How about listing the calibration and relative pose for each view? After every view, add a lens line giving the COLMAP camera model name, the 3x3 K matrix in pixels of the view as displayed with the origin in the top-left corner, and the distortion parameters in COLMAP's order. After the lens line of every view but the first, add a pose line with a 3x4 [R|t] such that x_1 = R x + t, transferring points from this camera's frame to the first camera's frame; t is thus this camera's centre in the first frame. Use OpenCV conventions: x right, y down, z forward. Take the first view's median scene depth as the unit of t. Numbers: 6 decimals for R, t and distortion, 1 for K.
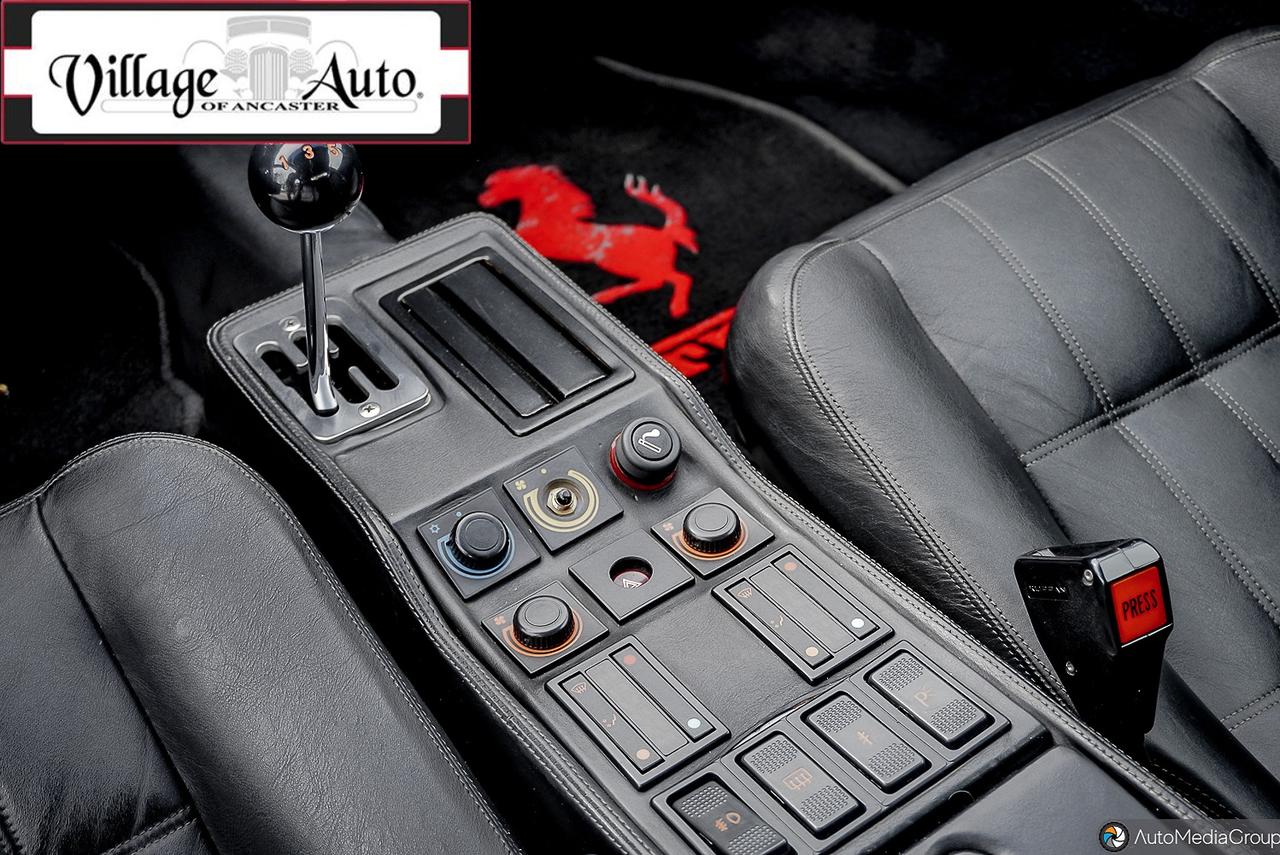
lens RADIAL K [[1733.6, 0, 640.0], [0, 1733.6, 427.5], [0, 0, 1]] dist [-0.010968, -0.020794]
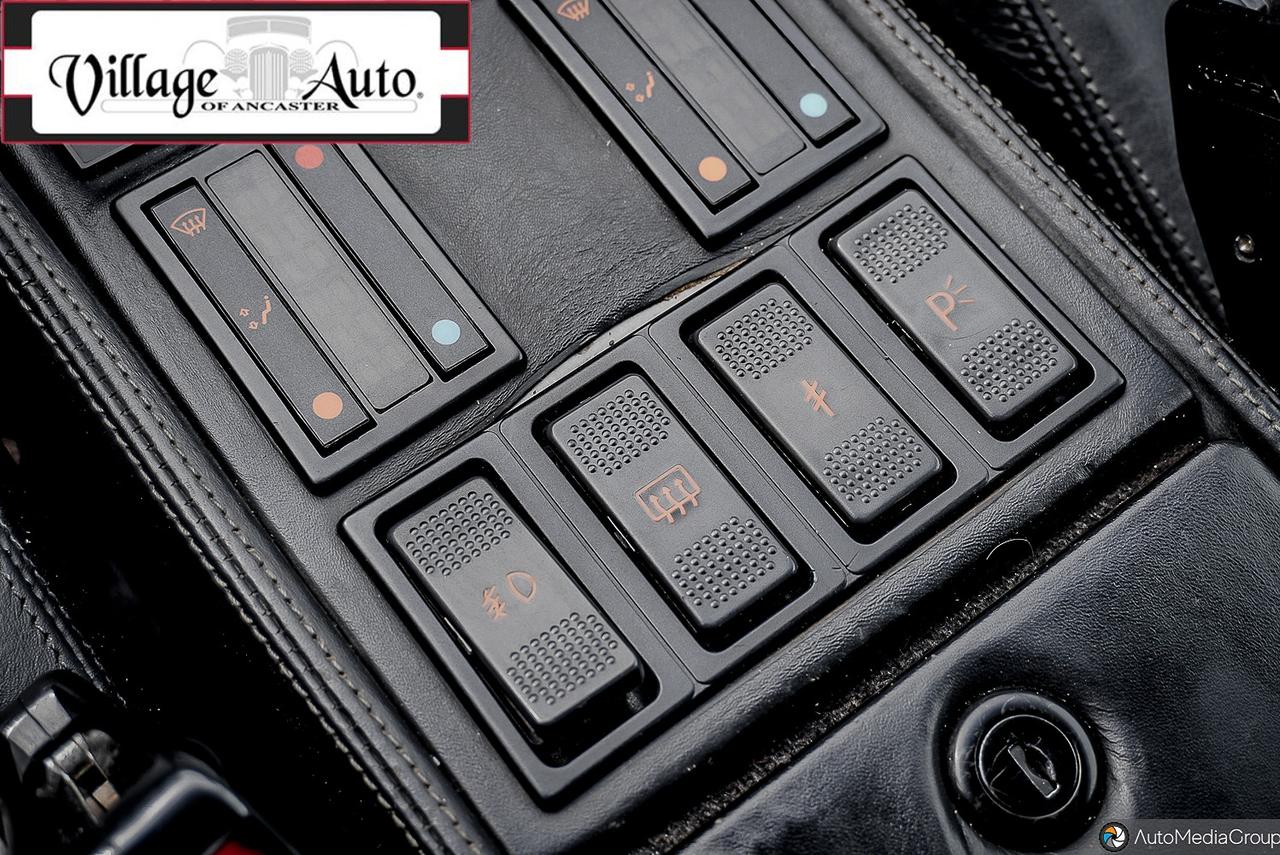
lens RADIAL K [[2003.8, 0, 640.0], [0, 2003.8, 427.5], [0, 0, 1]] dist [0.015183, 0.047619]
pose [[0.986587, 0.048488, 0.155866, 0.001012], [-0.111274, 0.898396, 0.424855, -0.033585], [-0.119429, -0.436501, 0.891742, 0.520137]]
